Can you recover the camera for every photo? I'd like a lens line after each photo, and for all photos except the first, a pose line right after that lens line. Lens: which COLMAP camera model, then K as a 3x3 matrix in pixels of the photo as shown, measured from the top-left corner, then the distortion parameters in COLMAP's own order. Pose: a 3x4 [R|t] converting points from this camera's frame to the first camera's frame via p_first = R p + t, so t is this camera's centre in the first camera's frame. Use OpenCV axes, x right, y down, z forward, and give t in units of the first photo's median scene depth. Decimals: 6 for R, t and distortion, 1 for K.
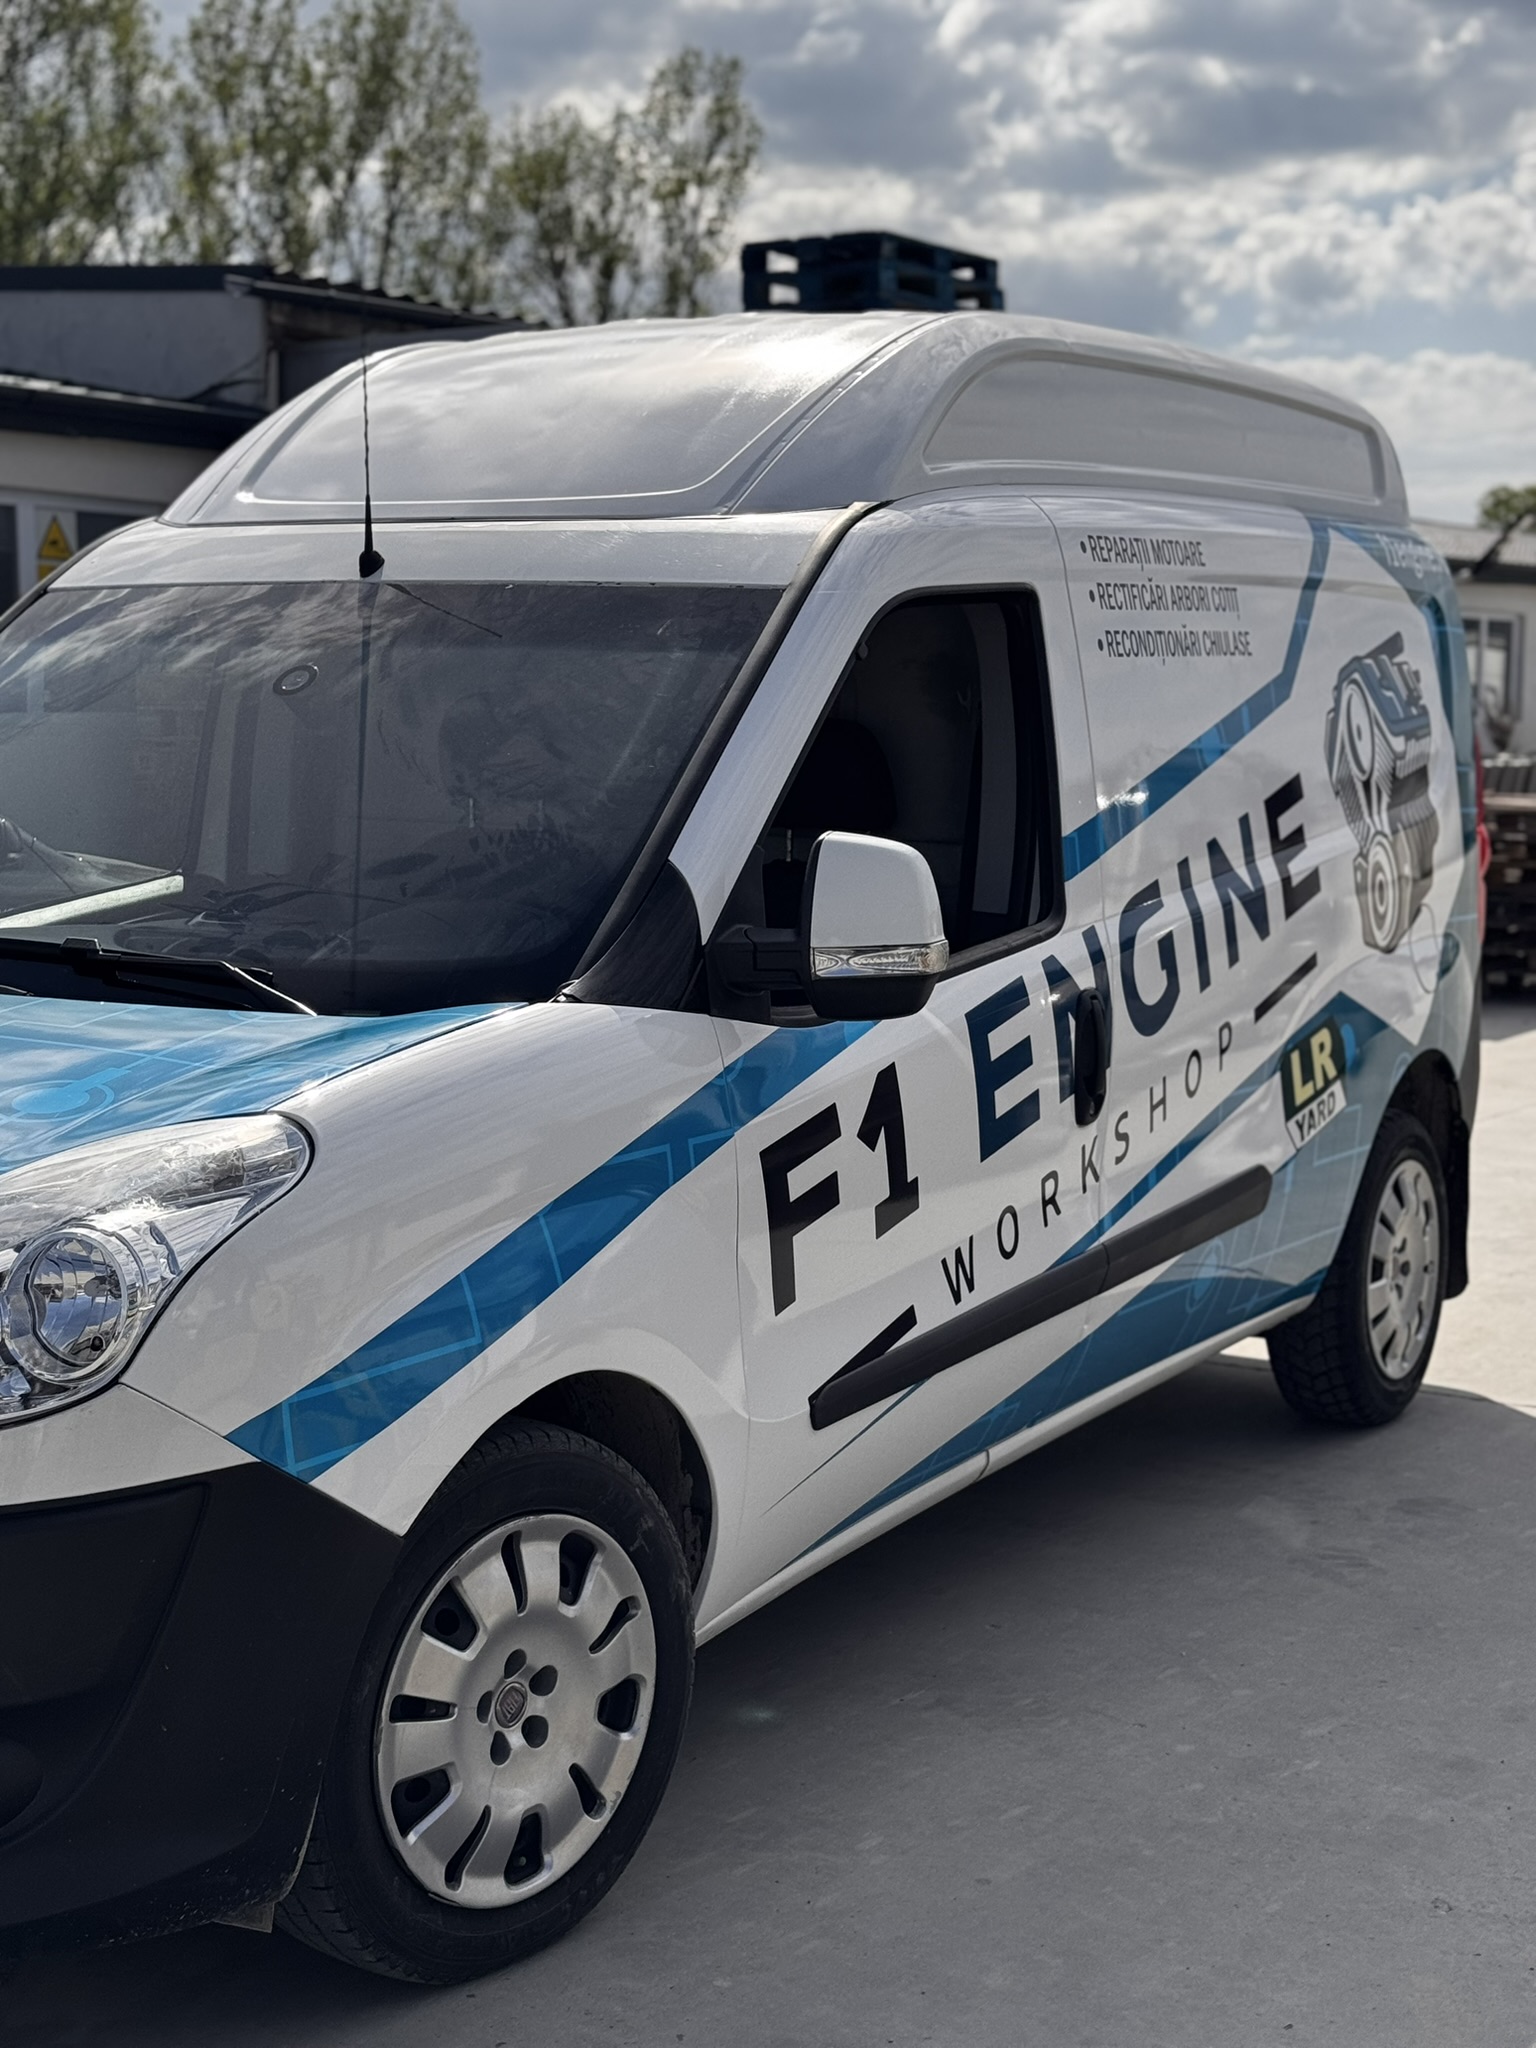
lens RADIAL K [[3082.2, 0, 768.0], [0, 3082.2, 1024.0], [0, 0, 1]] dist [0.237263, -0.512690]
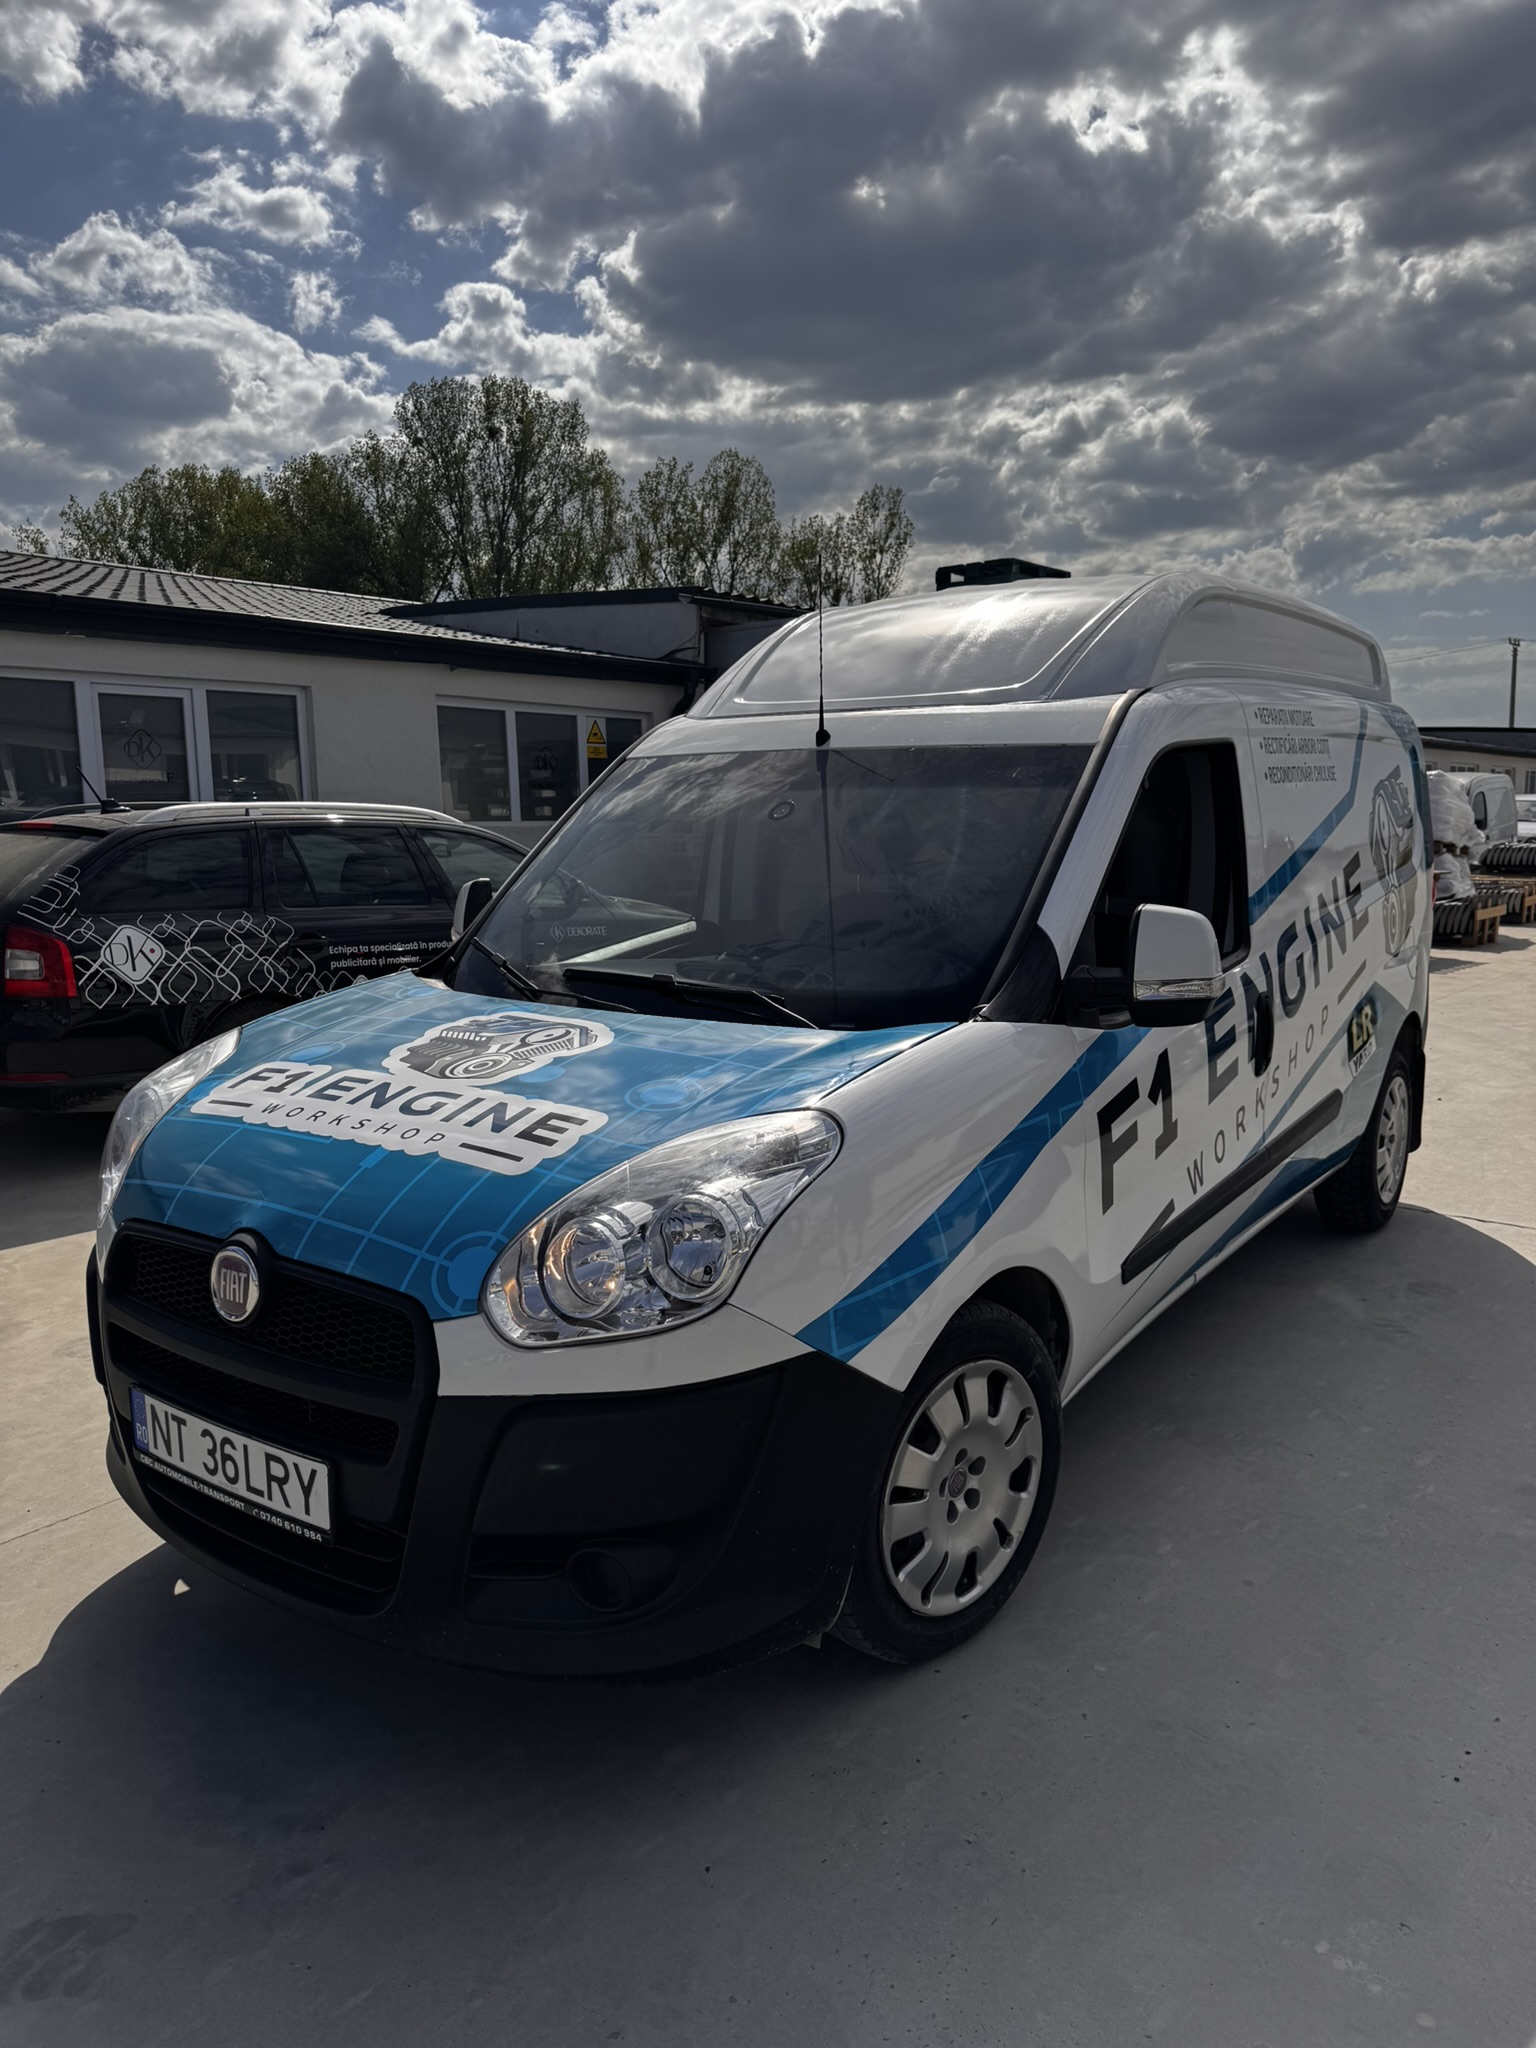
lens RADIAL K [[1431.4, 0, 763.9], [0, 1431.4, 1027.5], [0, 0, 1]] dist [0.179011, -0.355207]
pose [[0.995614, 0.000184, -0.093558, -0.069120], [0.004435, 0.998781, 0.049163, -0.025580], [0.093453, -0.049362, 0.994399, 0.181781]]
